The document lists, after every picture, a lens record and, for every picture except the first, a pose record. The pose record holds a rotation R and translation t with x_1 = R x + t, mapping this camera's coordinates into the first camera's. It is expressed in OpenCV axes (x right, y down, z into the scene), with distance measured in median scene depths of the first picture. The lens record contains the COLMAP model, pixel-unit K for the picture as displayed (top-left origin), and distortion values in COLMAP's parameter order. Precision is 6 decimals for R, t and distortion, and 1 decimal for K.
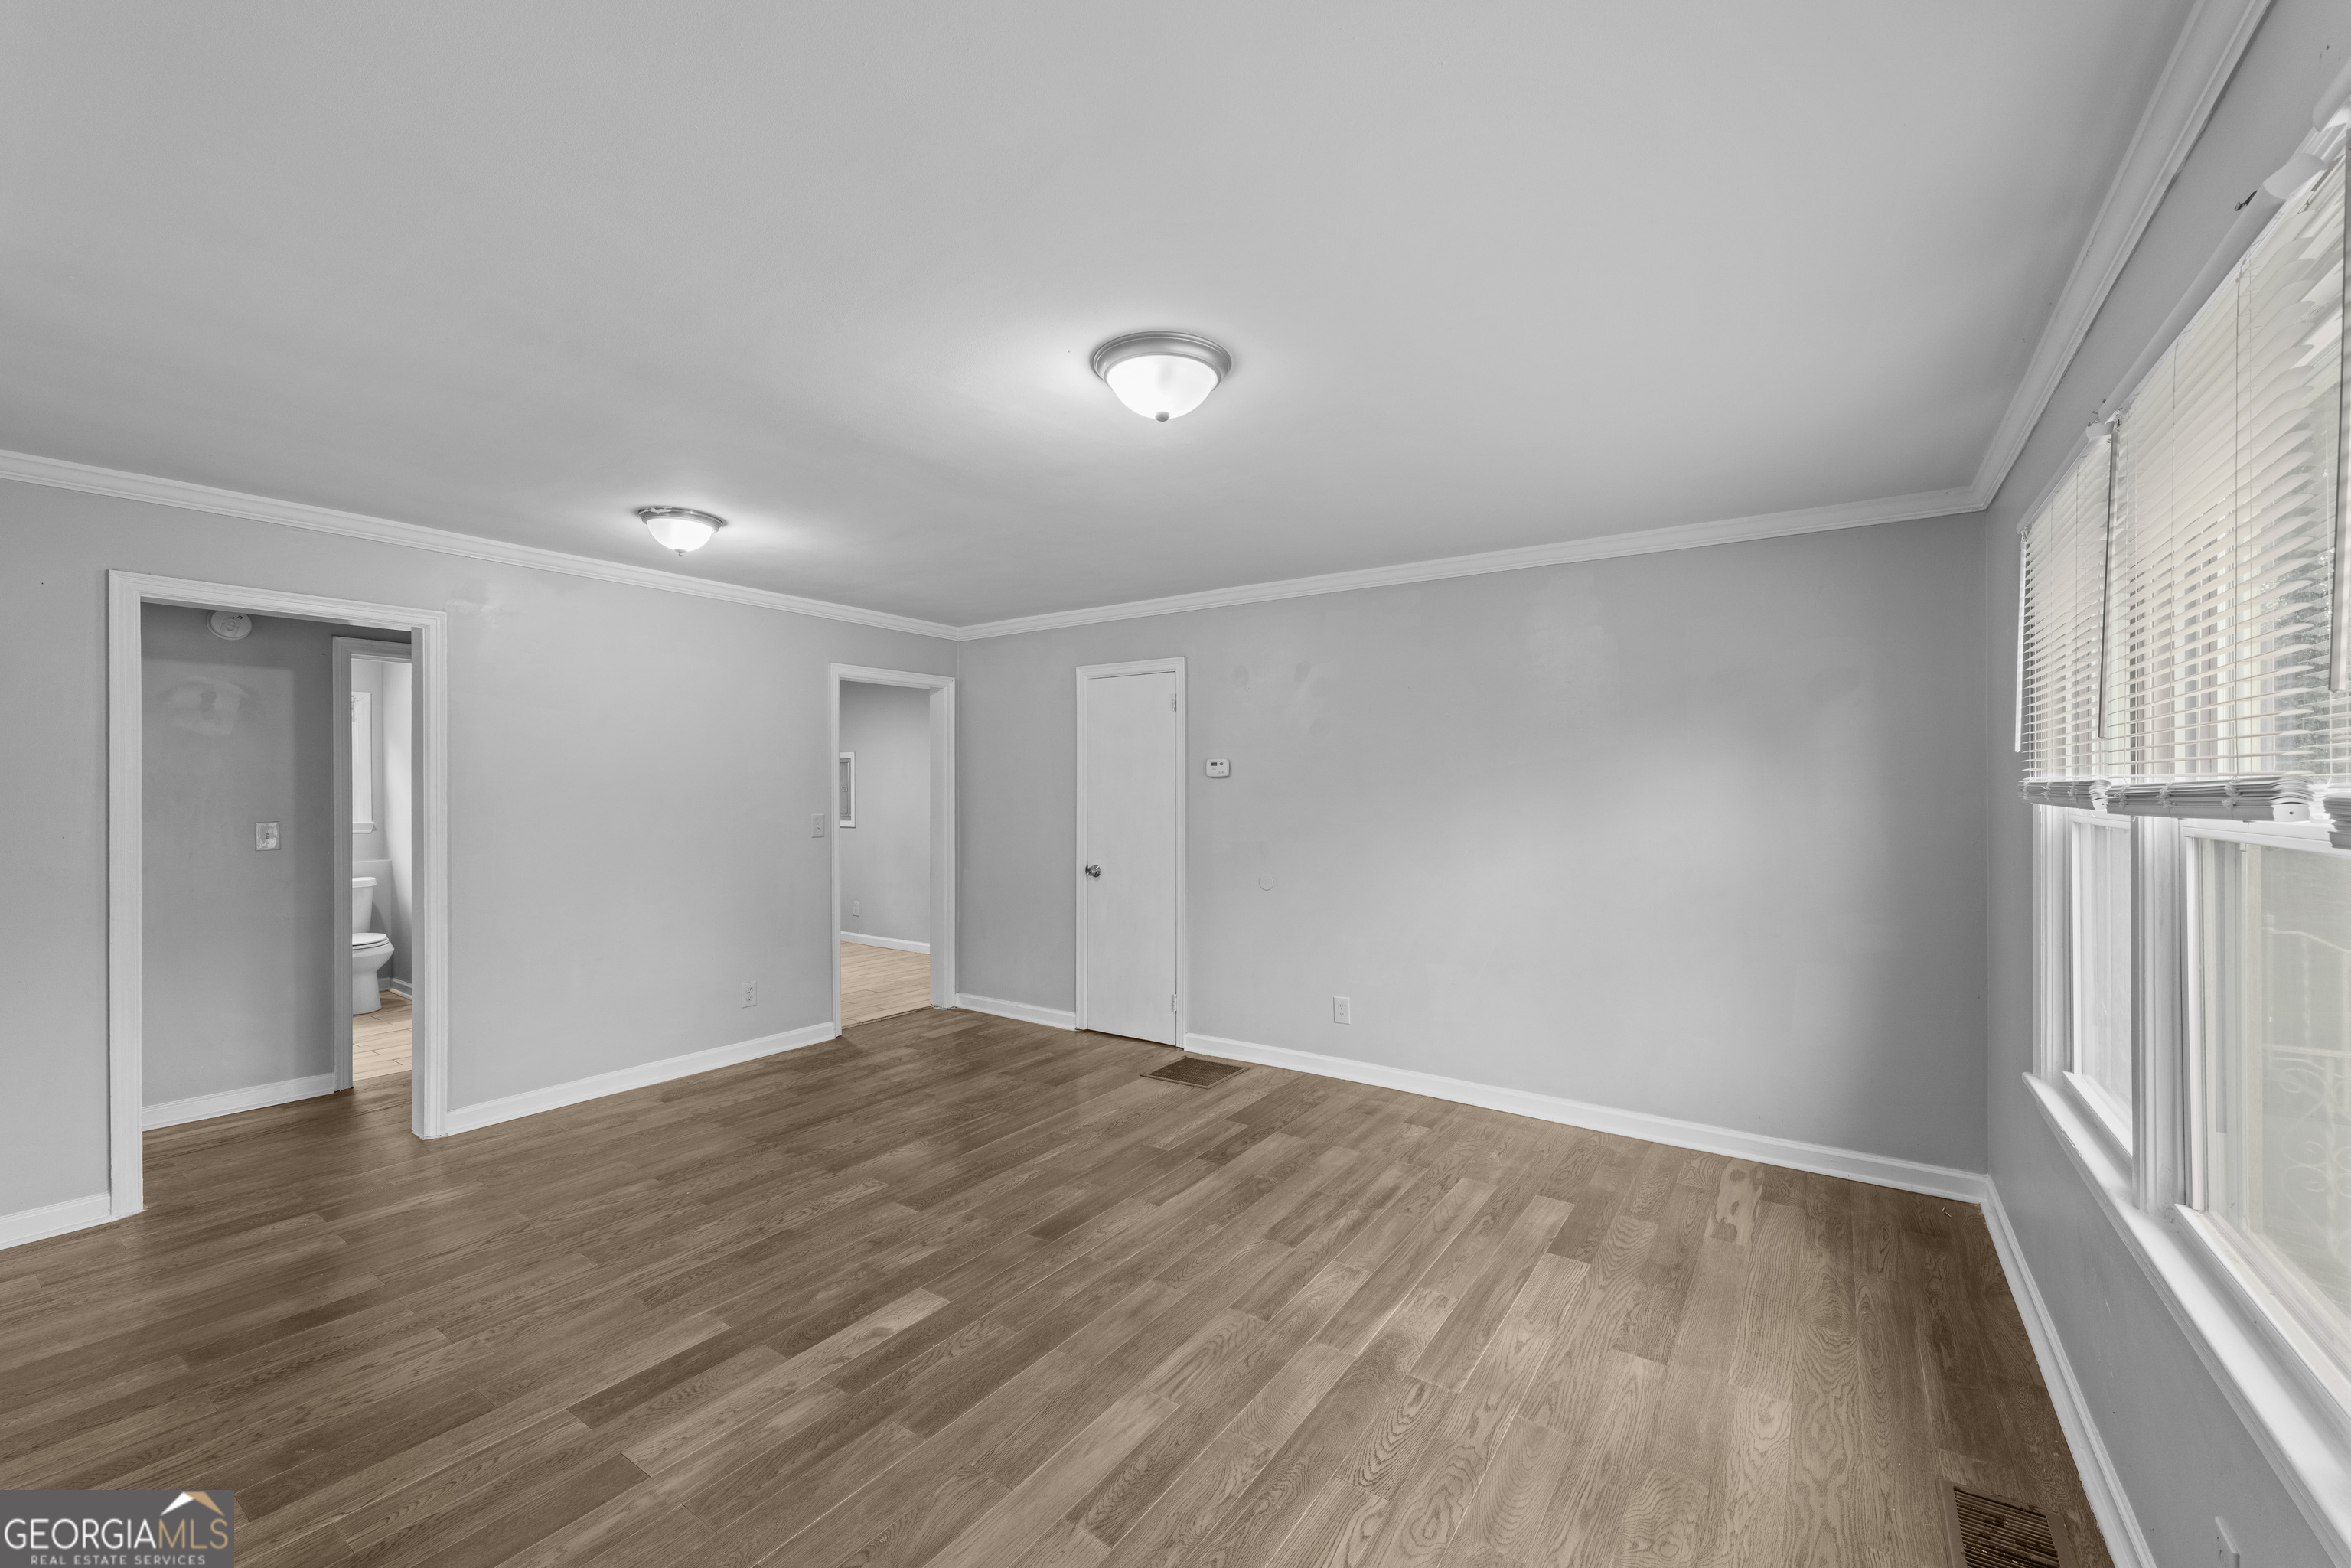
lens RADIAL K [[953.9, 0, 1177.3], [0, 953.9, 789.3], [0, 0, 1]] dist [0.001657, 0.000019]
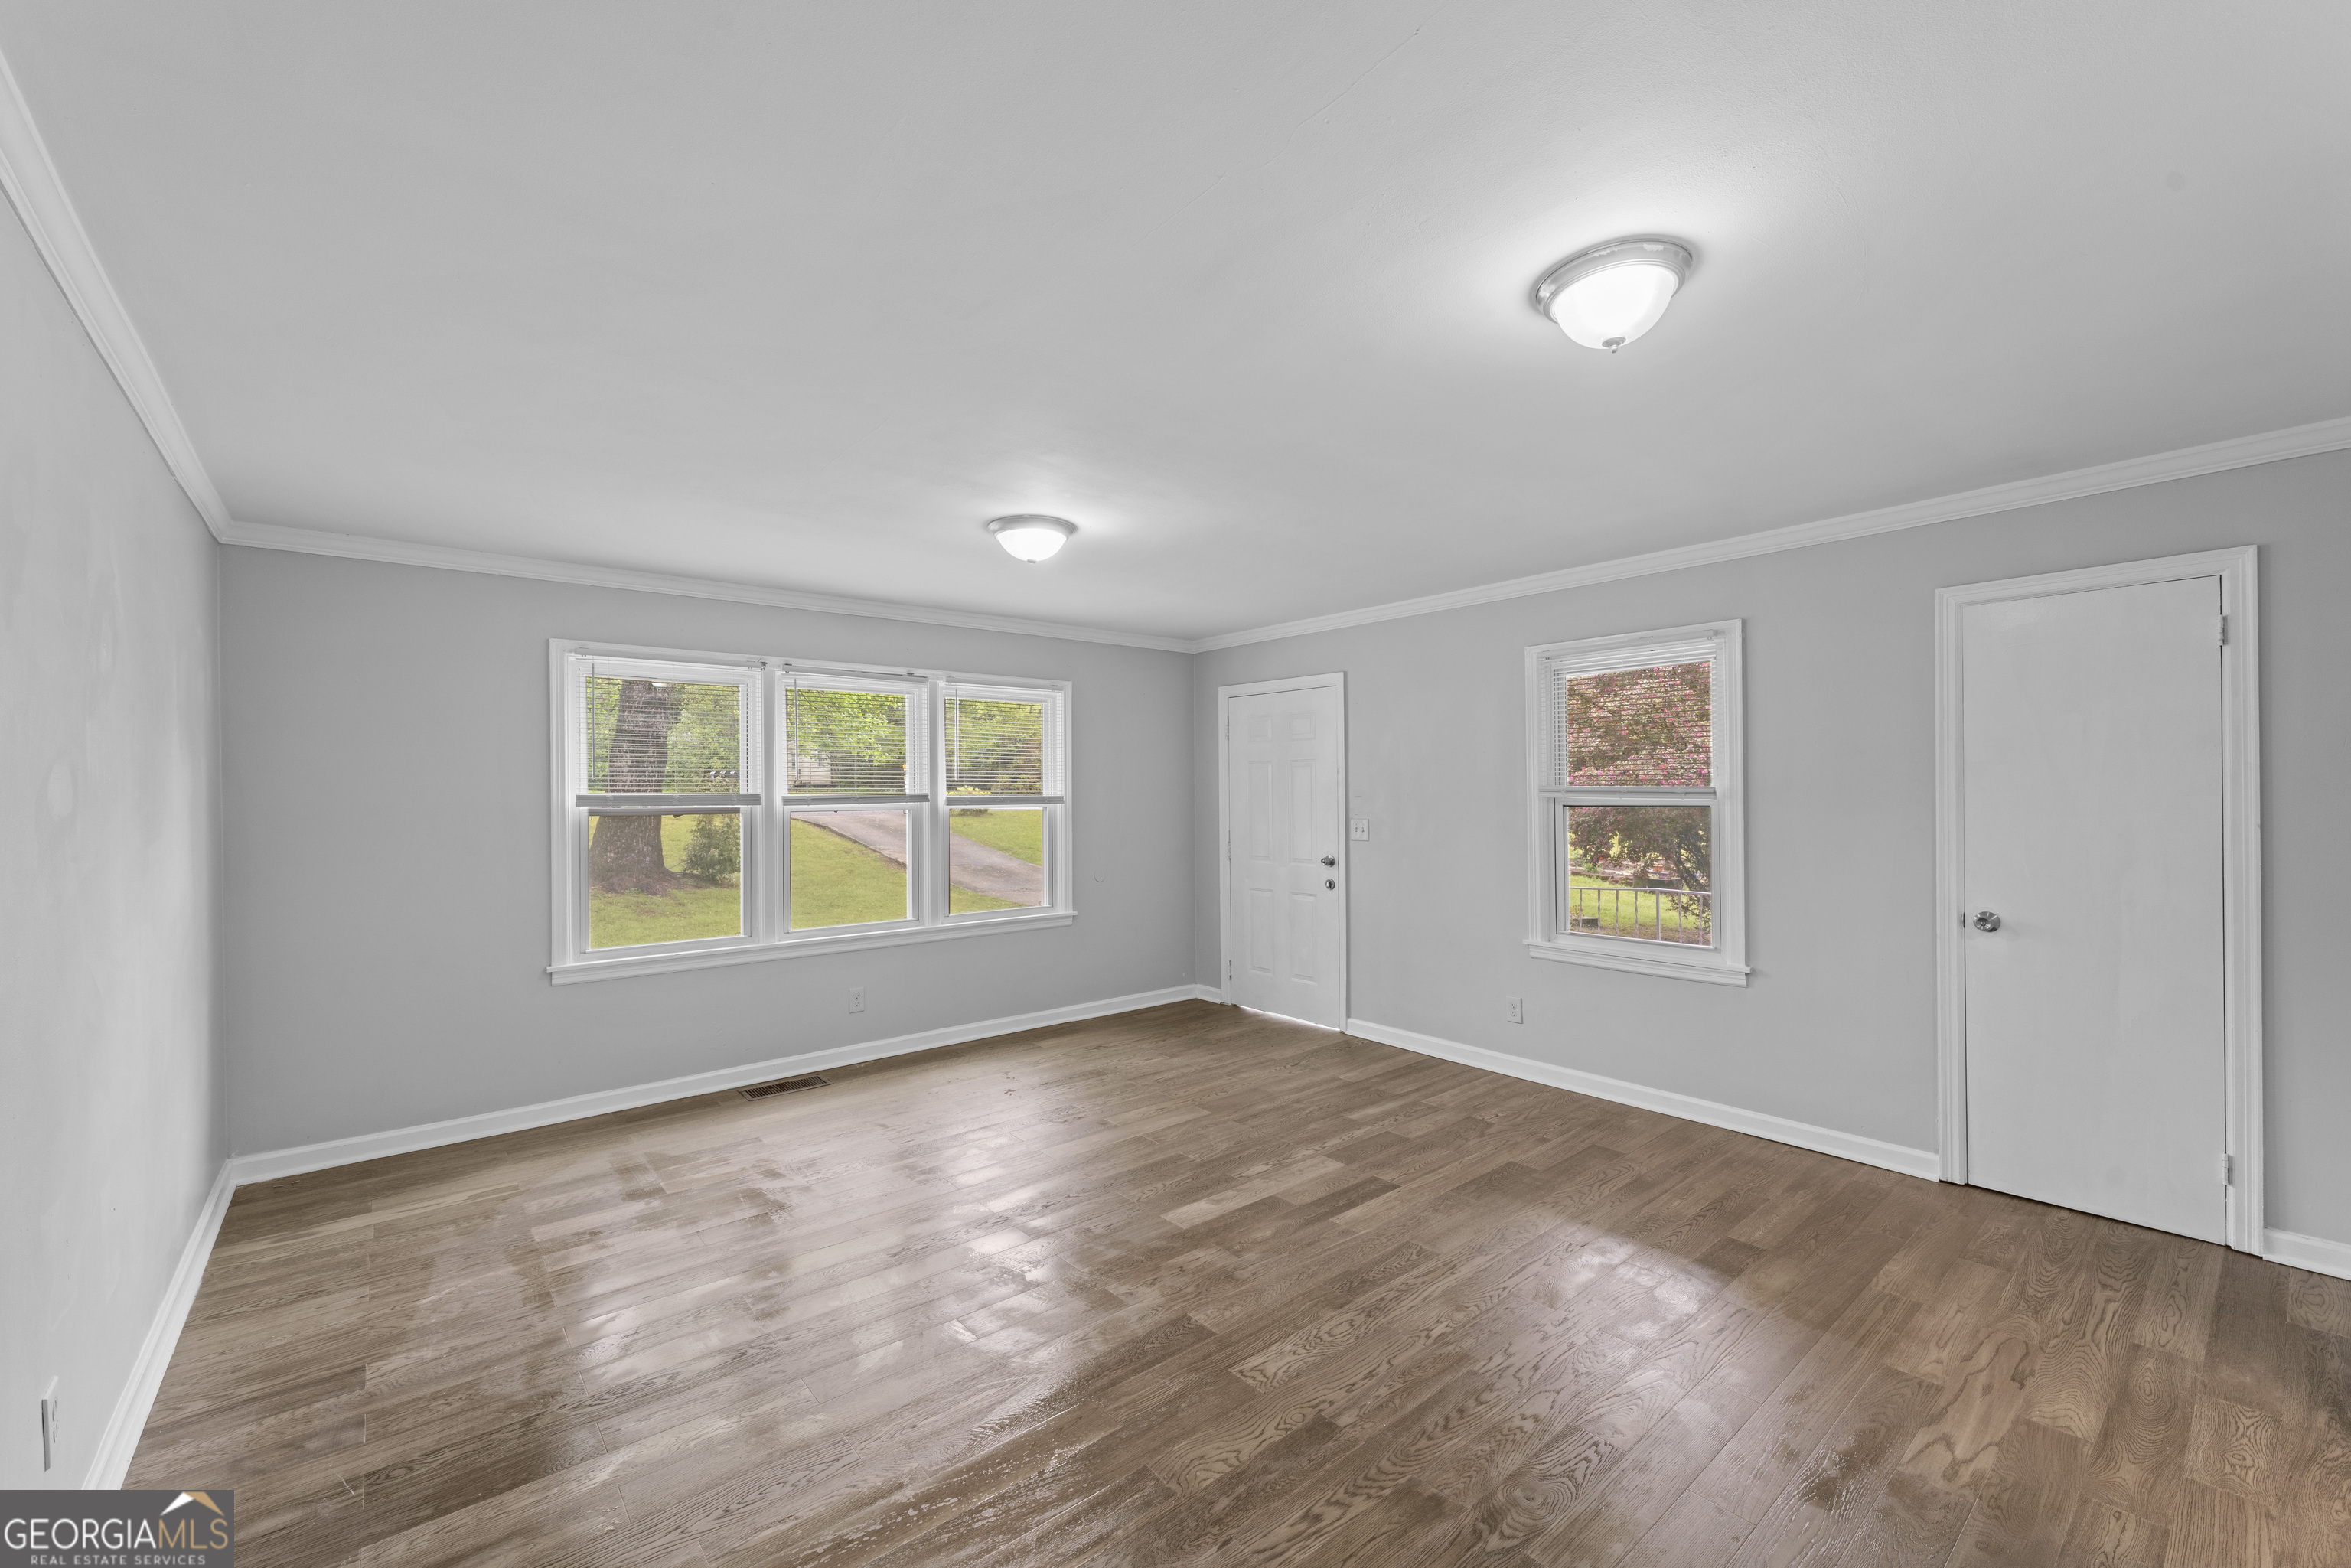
lens RADIAL K [[953.9, 0, 1172.8], [0, 953.9, 789.6], [0, 0, 1]] dist [0.001657, 0.000019]
pose [[-0.963576, 0.009044, 0.267281, -0.613478], [0.008818, 0.999959, -0.002046, -0.003143], [-0.267289, 0.000386, -0.963616, 2.282594]]
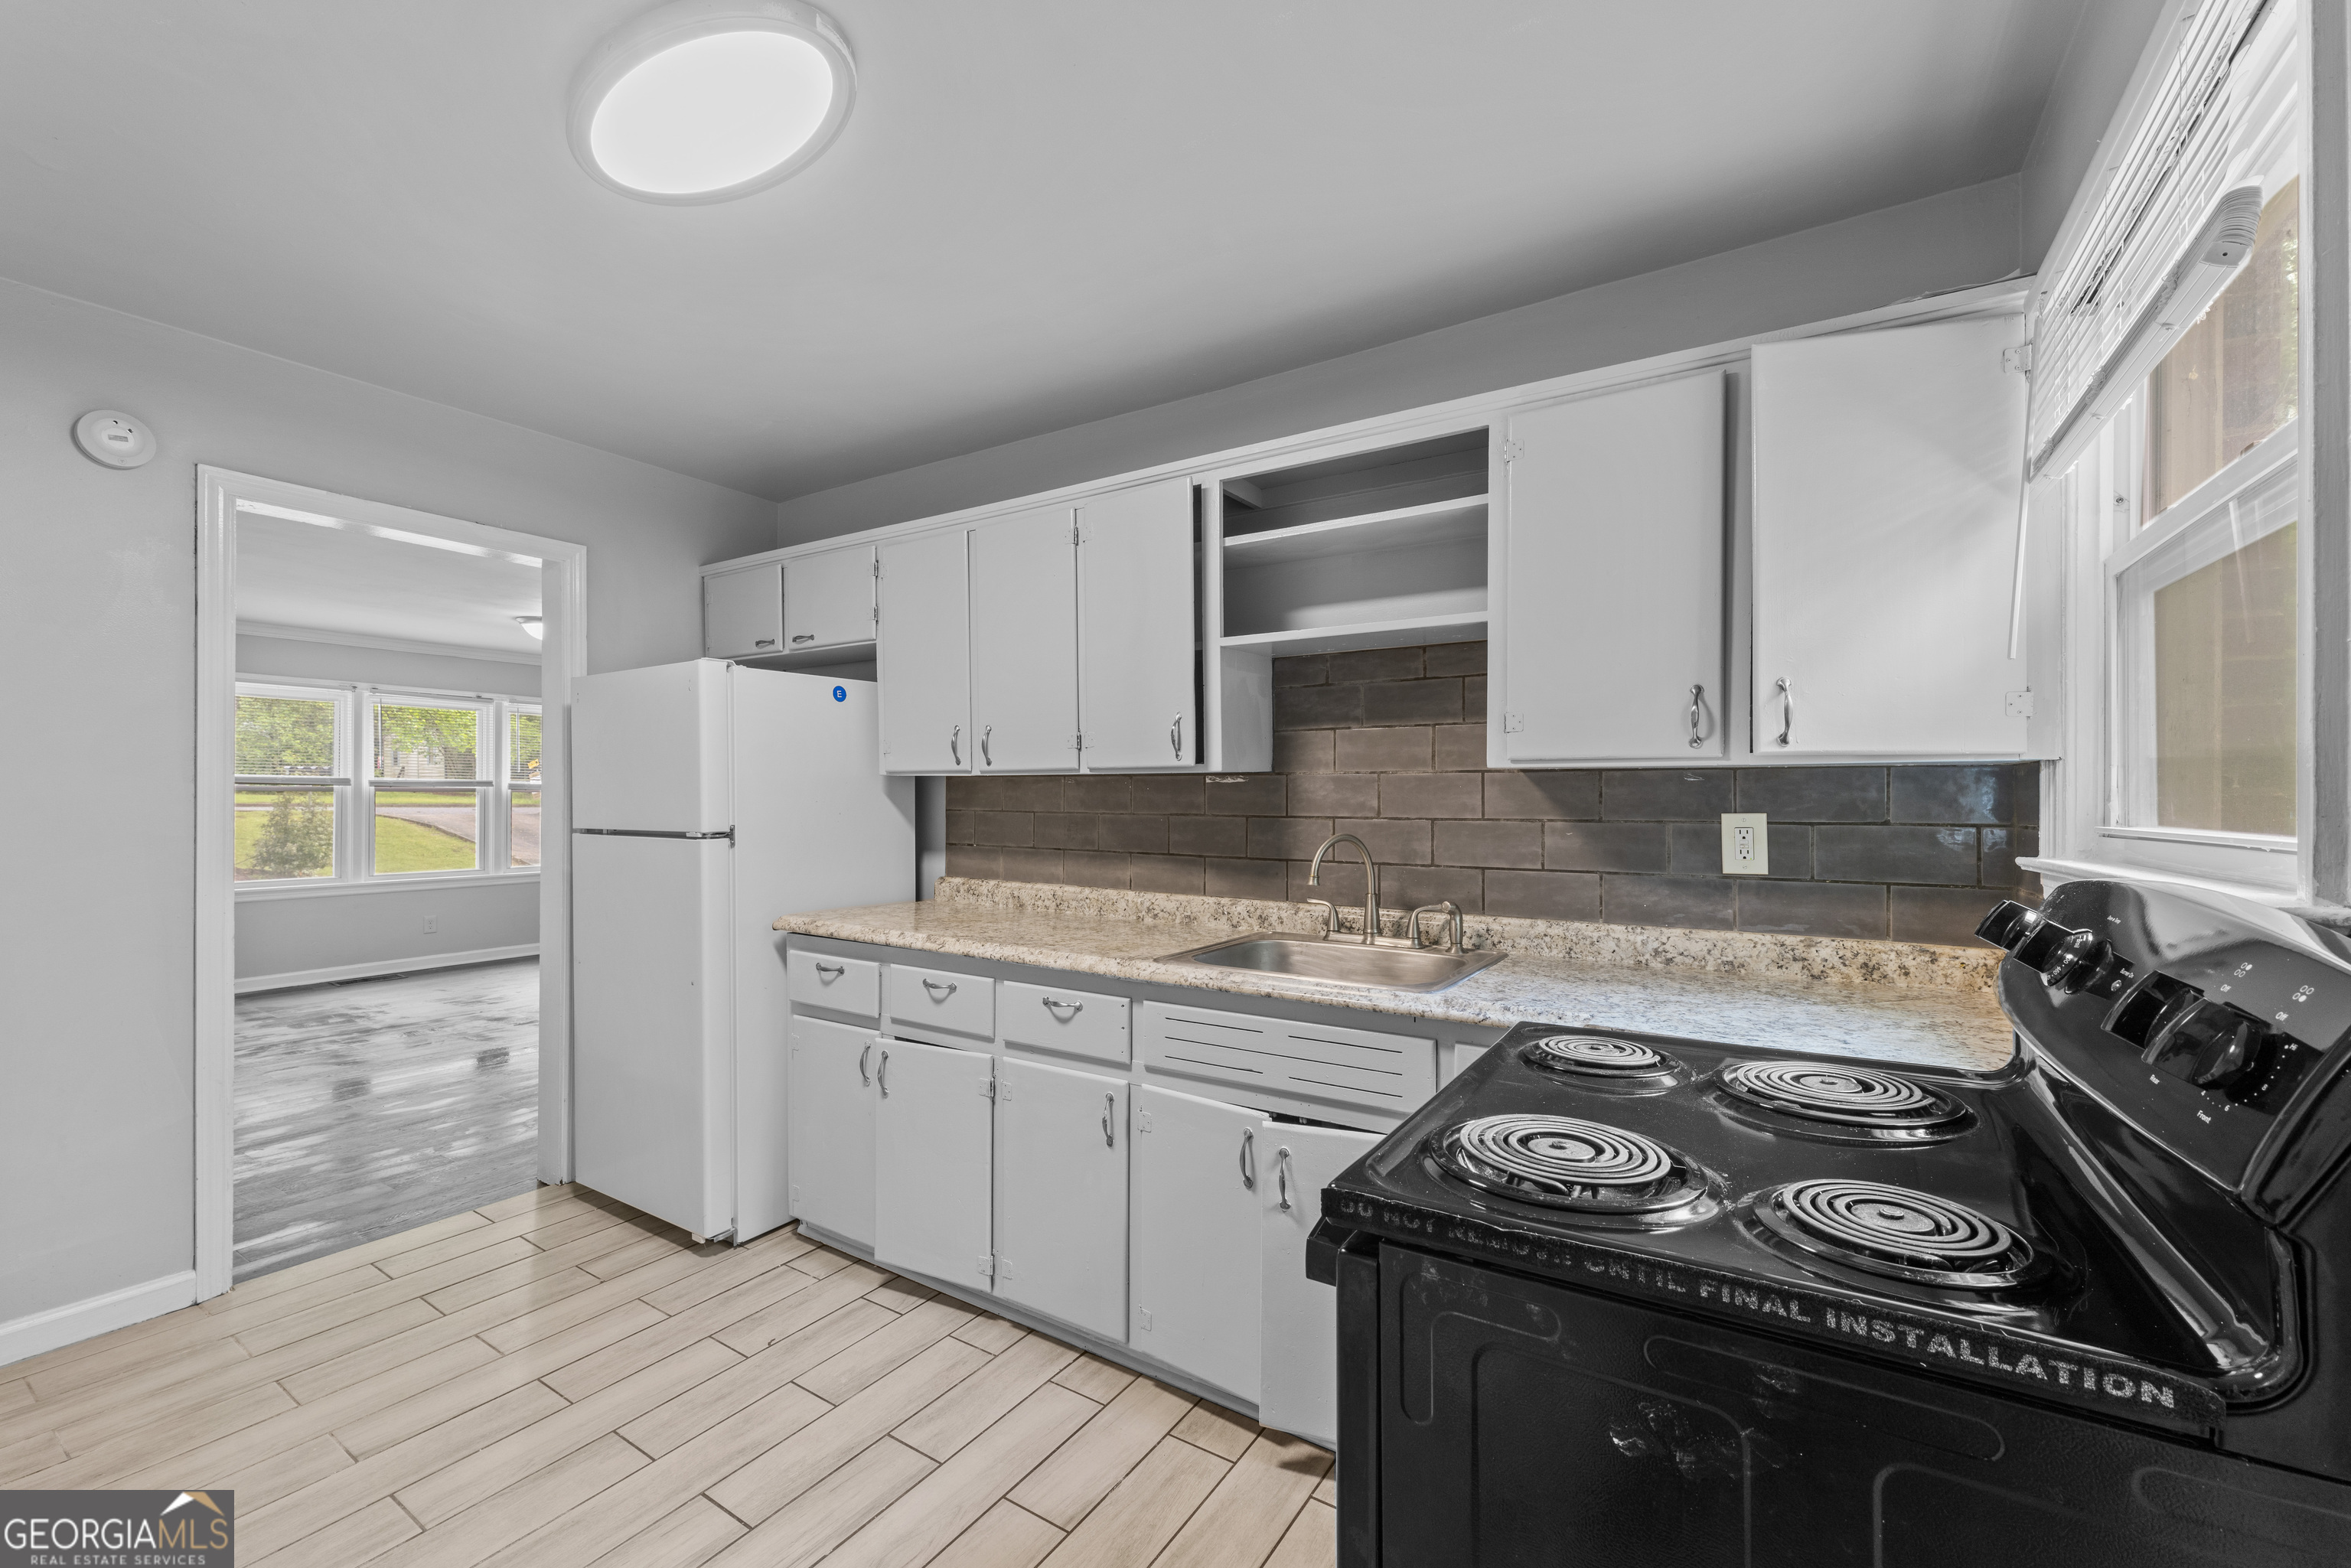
lens RADIAL K [[953.9, 0, 1178.3], [0, 953.9, 789.4], [0, 0, 1]] dist [0.001657, 0.000019]
pose [[-0.999328, 0.001629, -0.036611, -1.562098], [0.001881, 0.999975, -0.006866, 0.047853], [0.036599, -0.006931, -0.999306, 3.463990]]
